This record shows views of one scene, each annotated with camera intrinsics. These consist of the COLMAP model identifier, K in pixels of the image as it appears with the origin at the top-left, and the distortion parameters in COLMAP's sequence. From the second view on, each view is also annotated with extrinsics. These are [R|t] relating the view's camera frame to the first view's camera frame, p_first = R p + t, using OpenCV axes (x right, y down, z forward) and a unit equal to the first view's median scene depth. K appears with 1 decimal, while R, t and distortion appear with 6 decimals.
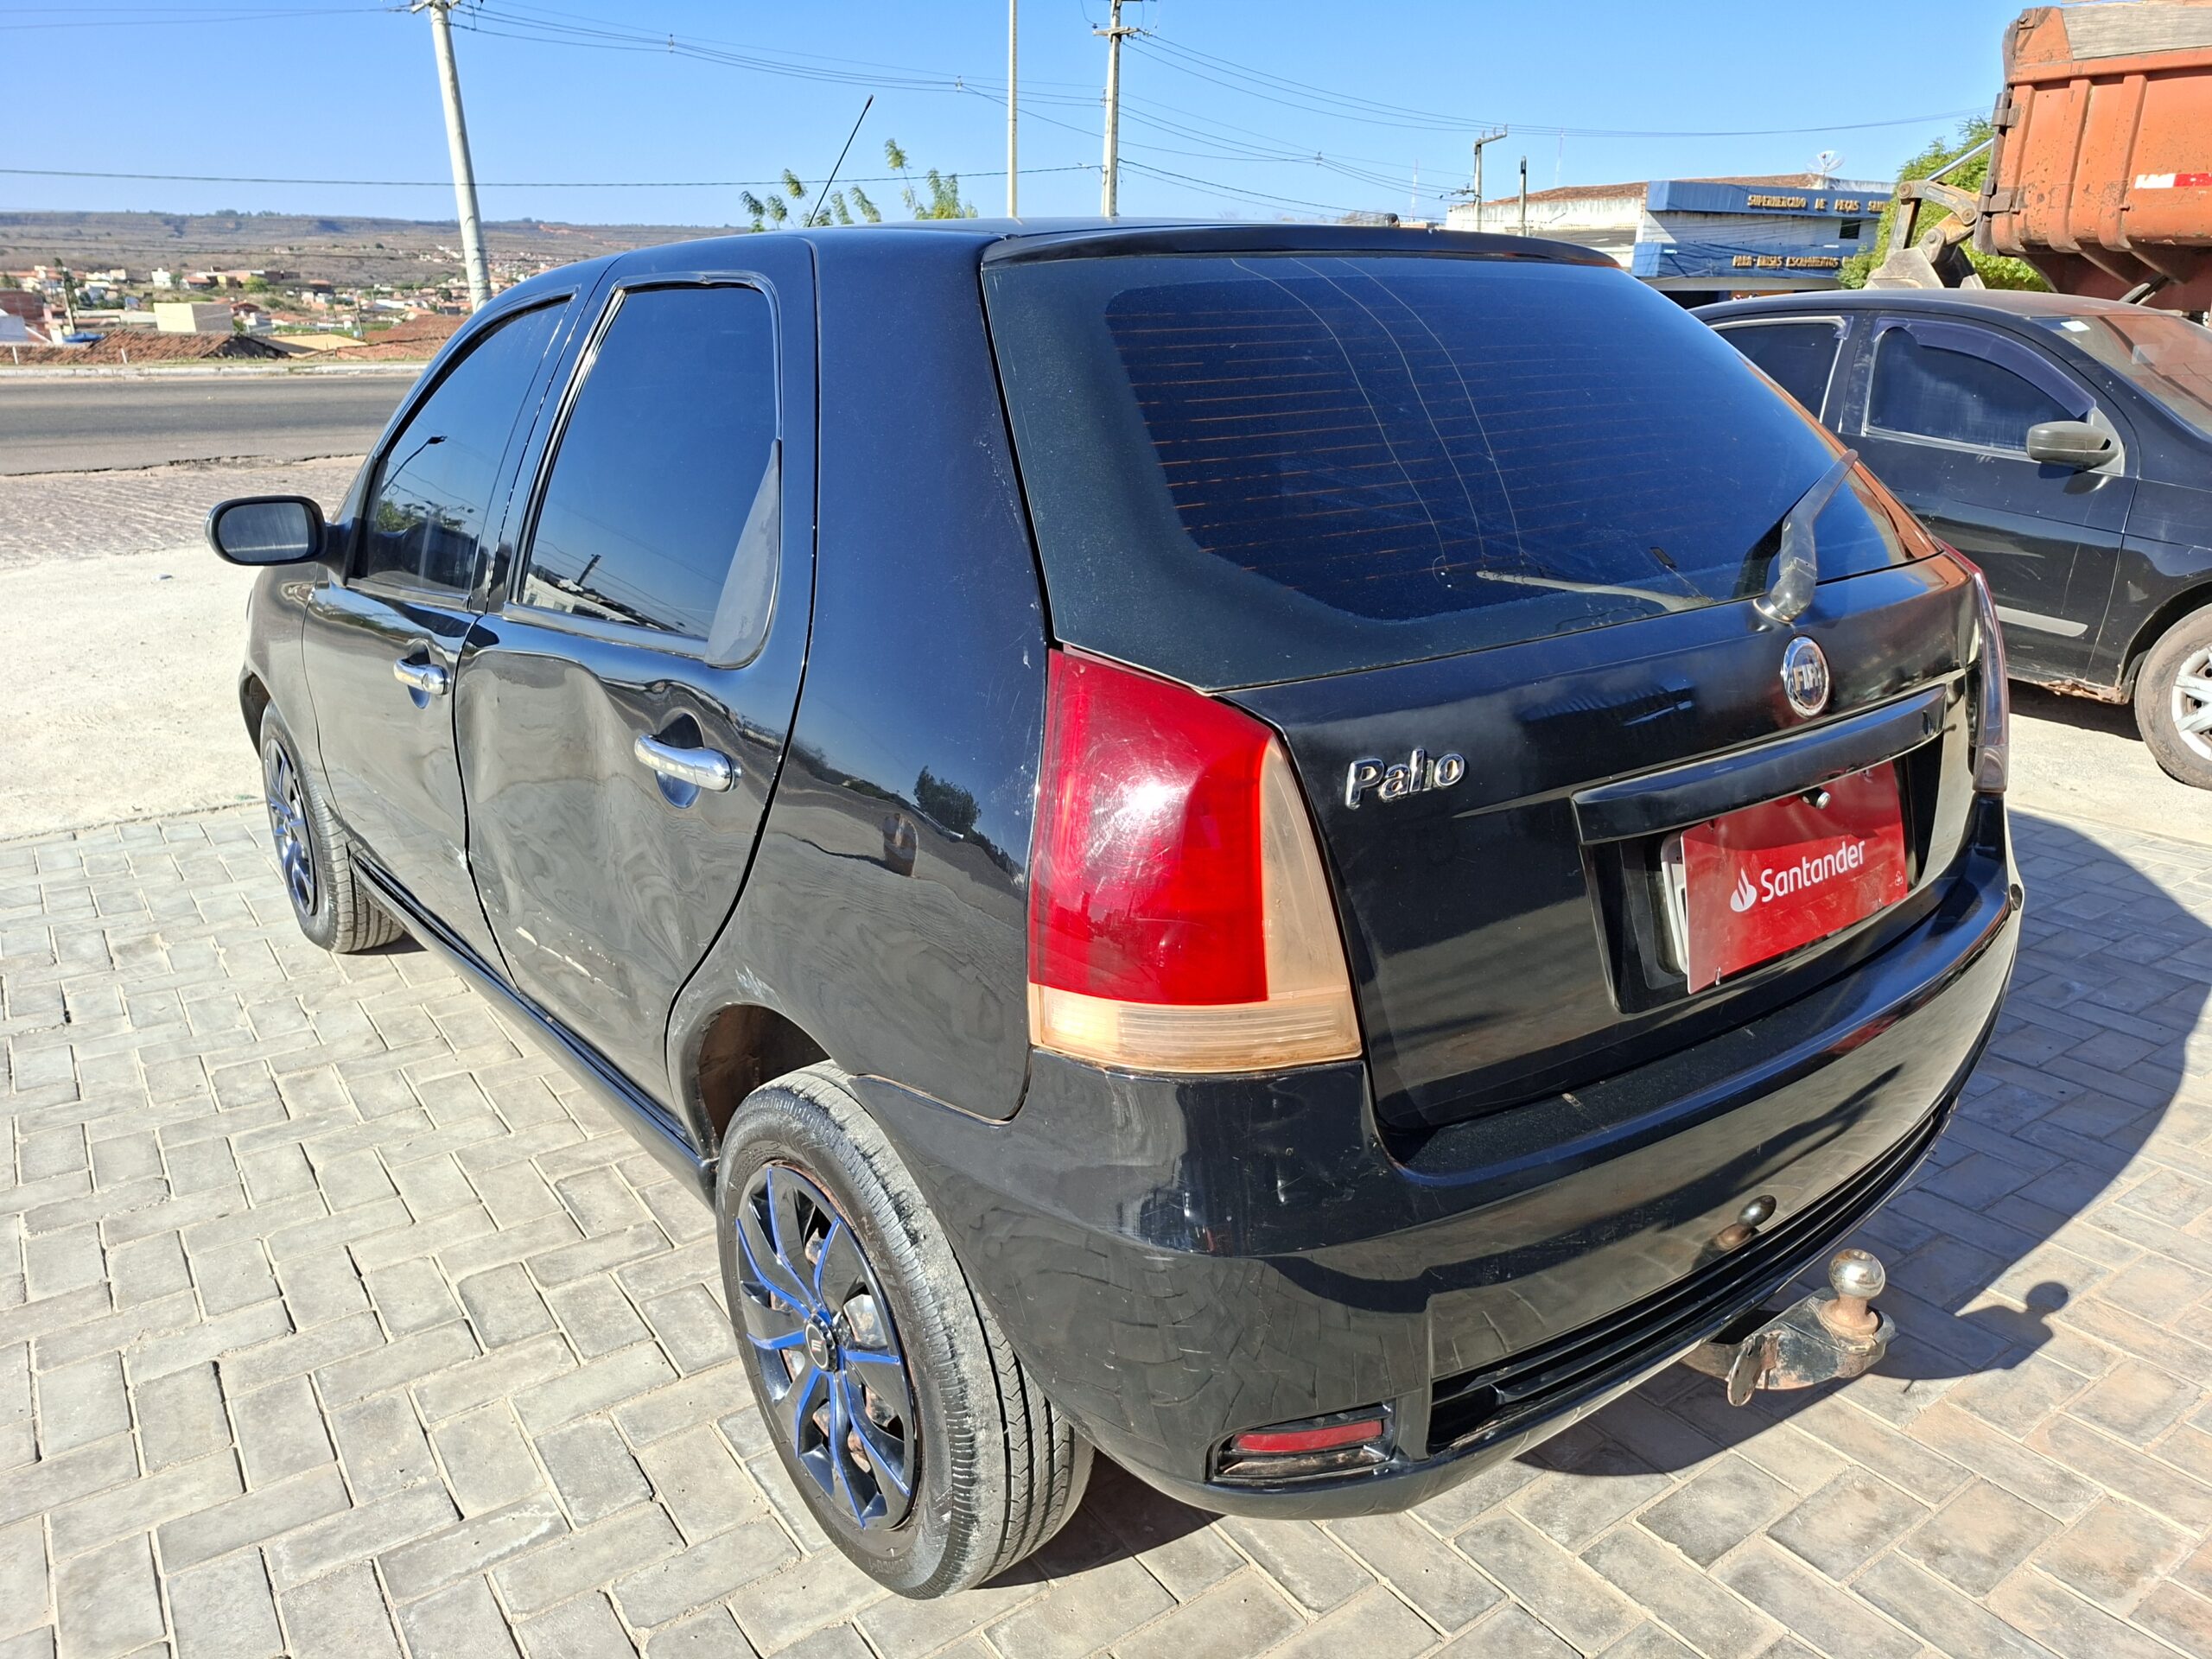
lens RADIAL K [[1563.1, 0, 1106.2], [0, 1563.1, 839.0], [0, 0, 1]] dist [0.036324, -0.031590]
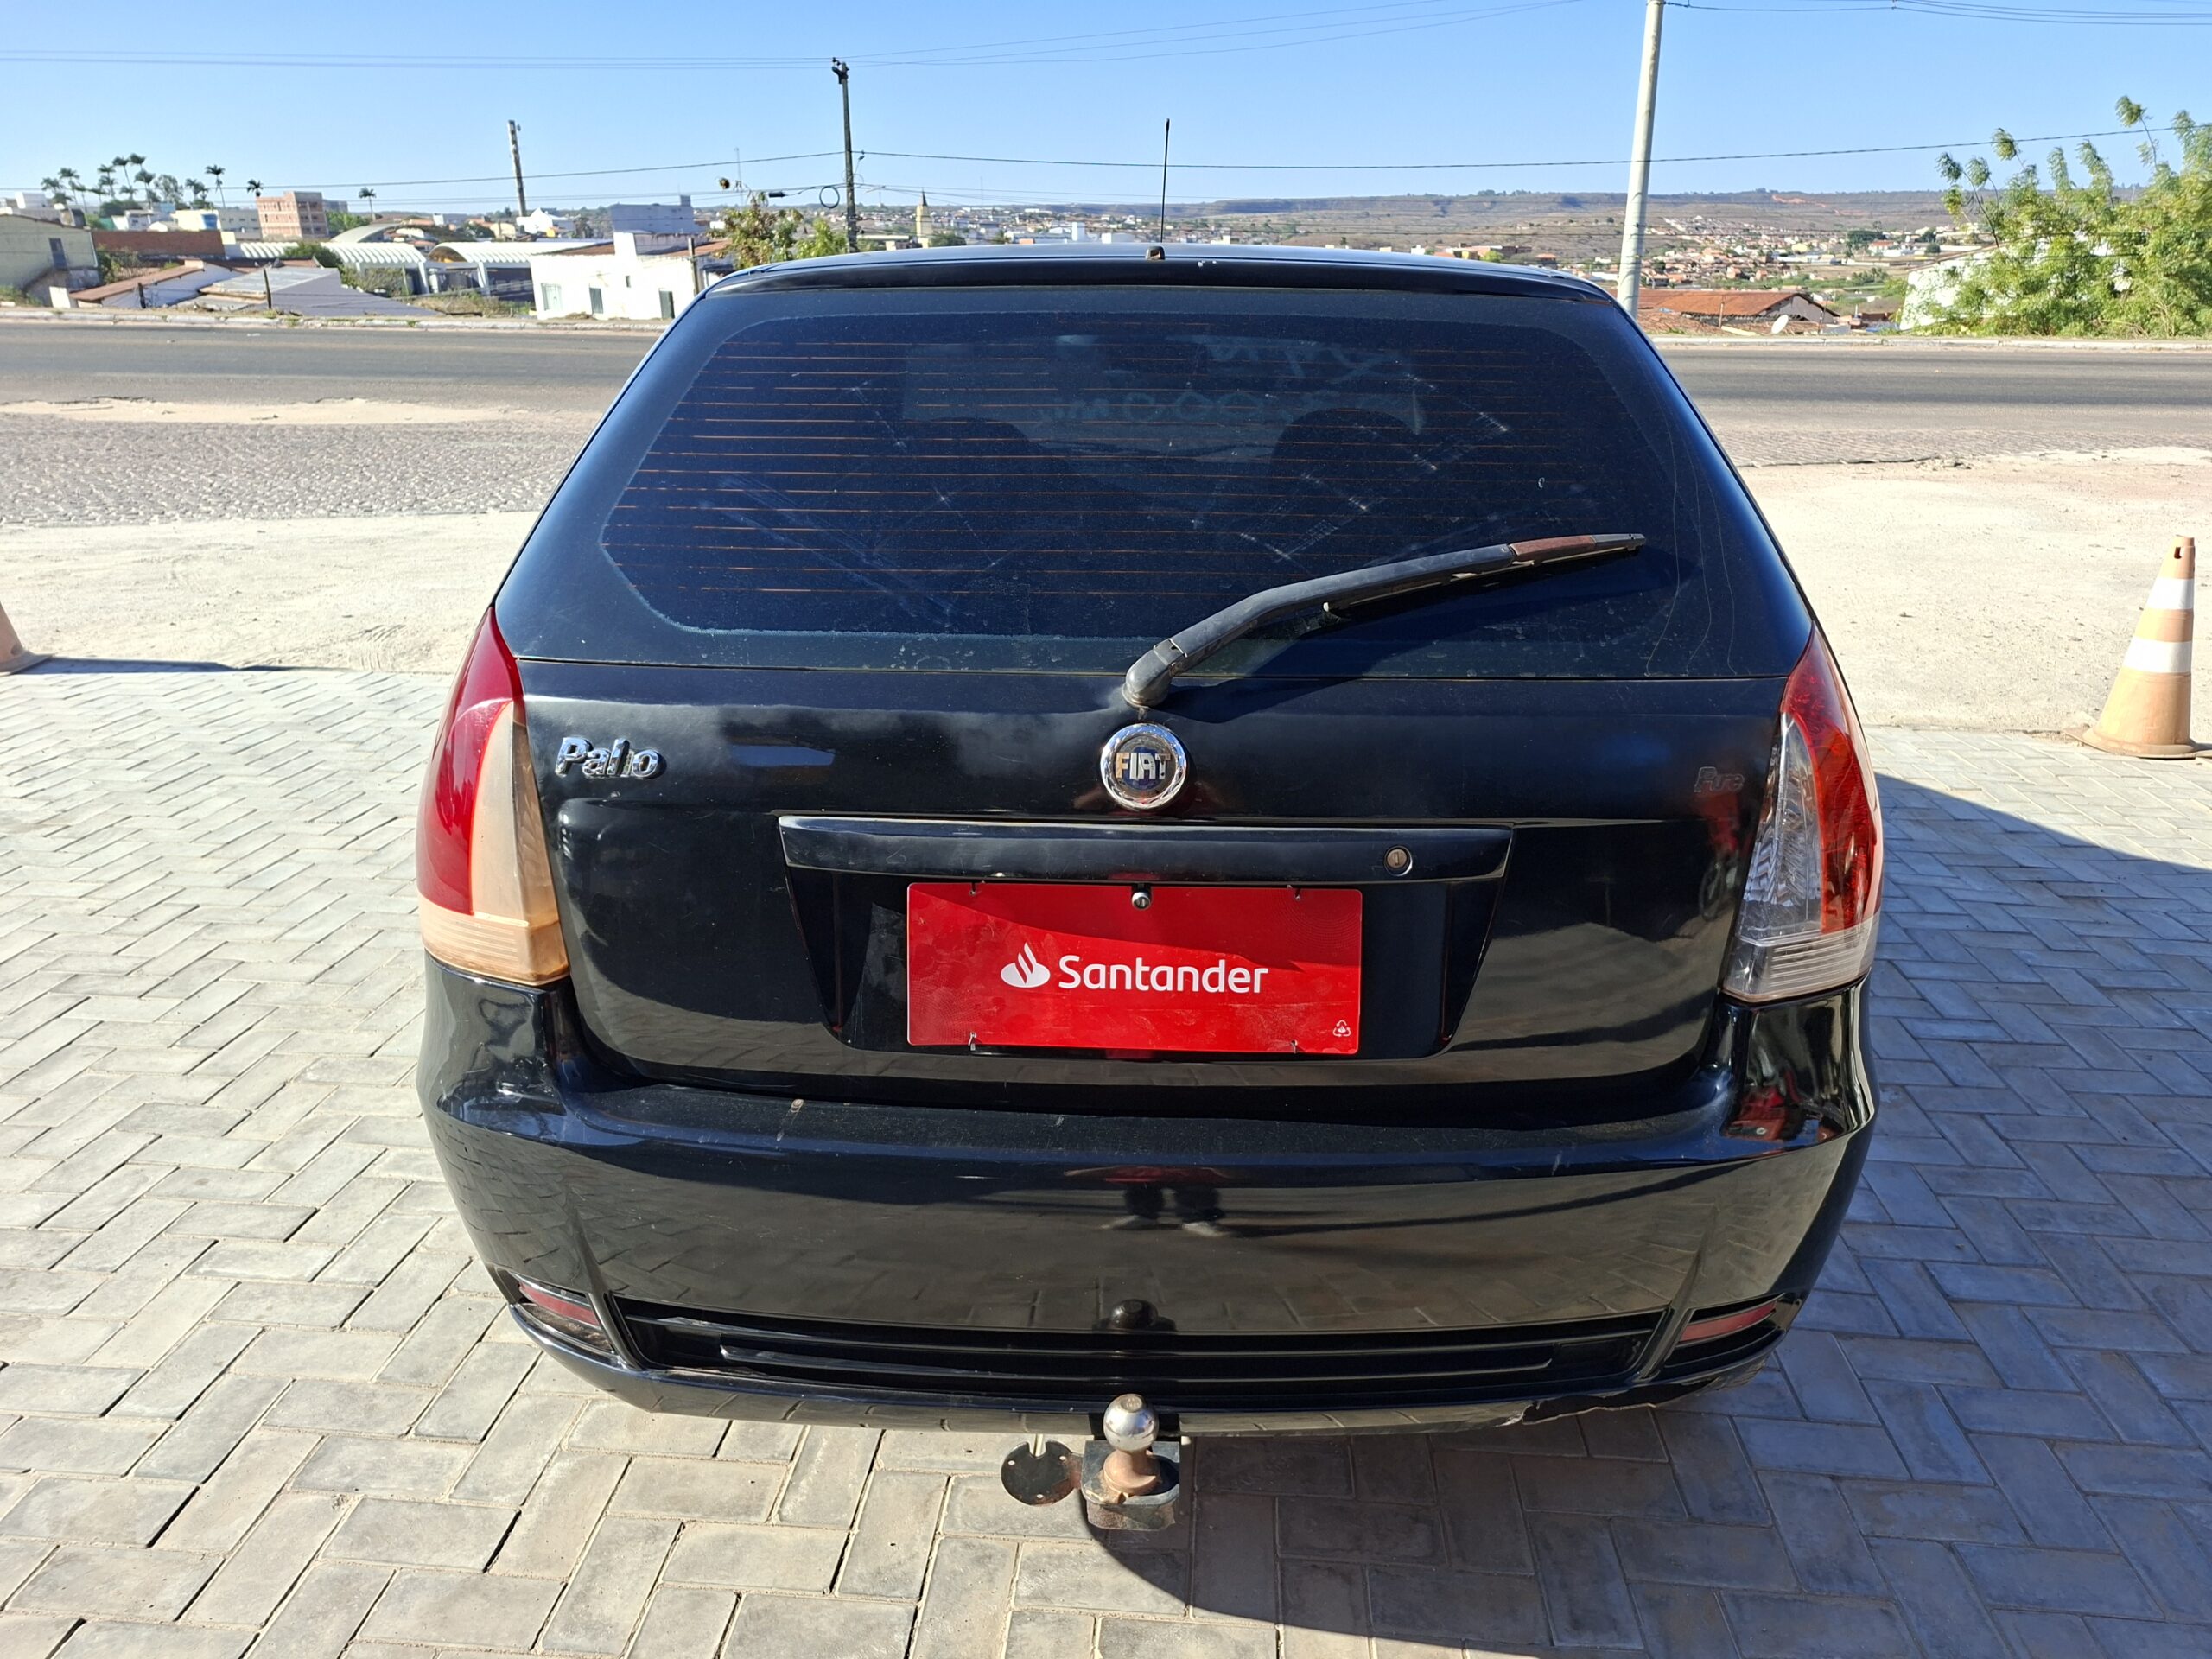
lens RADIAL K [[1563.1, 0, 1099.0], [0, 1563.1, 830.3], [0, 0, 1]] dist [0.036324, -0.031590]
pose [[0.766290, 0.218125, -0.604335, 0.937924], [-0.211666, 0.973804, 0.083089, -0.128903], [0.606628, 0.064247, 0.792386, 0.249426]]
